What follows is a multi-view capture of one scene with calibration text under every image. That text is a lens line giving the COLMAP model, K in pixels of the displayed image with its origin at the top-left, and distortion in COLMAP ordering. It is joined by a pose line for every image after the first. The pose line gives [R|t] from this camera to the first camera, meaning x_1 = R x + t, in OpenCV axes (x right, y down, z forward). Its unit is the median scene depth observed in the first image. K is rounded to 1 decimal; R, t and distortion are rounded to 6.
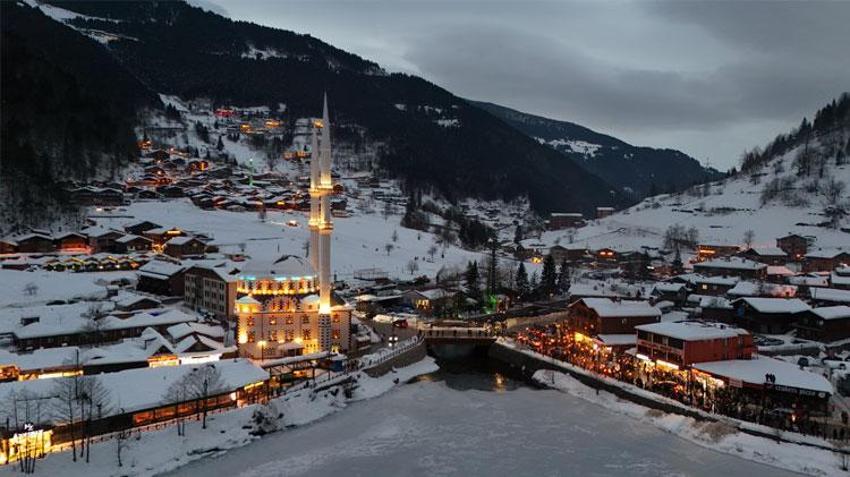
lens RADIAL K [[619.5, 0, 427.5], [0, 619.5, 245.3], [0, 0, 1]] dist [0.099357, -0.122179]
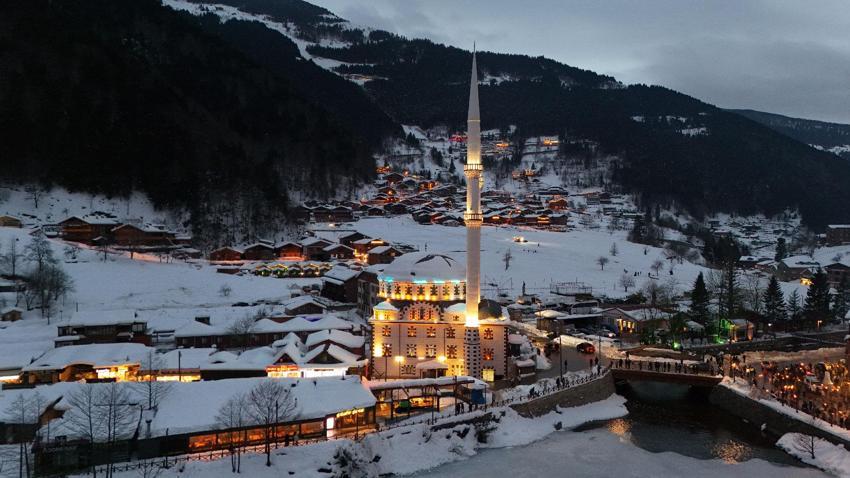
lens RADIAL K [[613.7, 0, 425.0], [0, 613.7, 239.0], [0, 0, 1]] dist [0.086755, -0.080715]
pose [[0.928070, -0.003139, -0.372394, 0.019667], [-0.013926, 0.998973, -0.043126, 0.009029], [0.372147, 0.045210, 0.927072, 0.068722]]
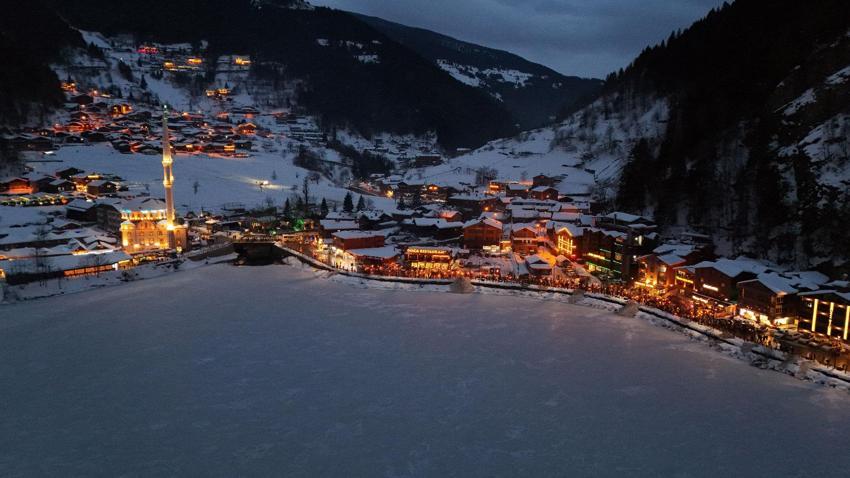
lens RADIAL K [[613.7, 0, 425.0], [0, 613.7, 239.0], [0, 0, 1]] dist [0.086755, -0.080715]
pose [[0.996825, -0.016144, 0.077974, 0.125792], [0.007541, 0.993970, 0.109396, -0.017054], [-0.079270, -0.108461, 0.990935, -0.255452]]
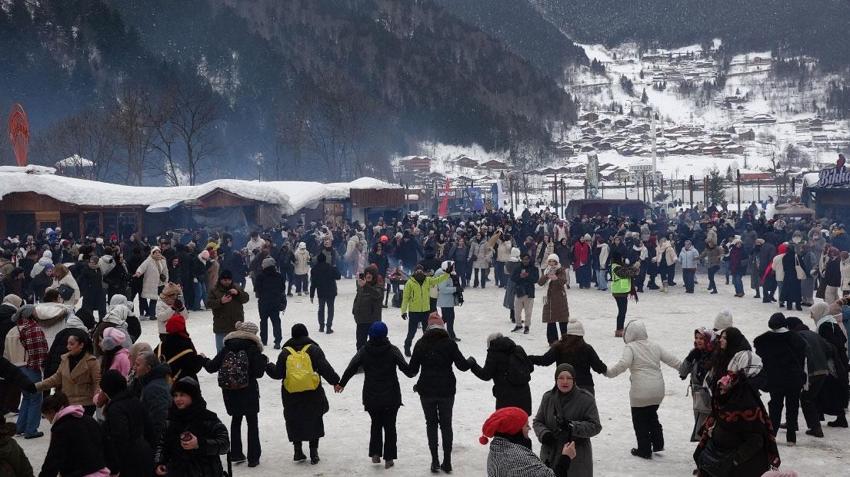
lens RADIAL K [[1157.9, 0, 410.6], [0, 1157.9, 236.6], [0, 0, 1]] dist [0.011357, 0.023745]
pose [[0.859142, -0.014598, -0.511528, 0.527254], [0.009642, 0.999877, -0.012341, 0.140799], [0.511646, 0.005671, 0.859178, -1.399585]]
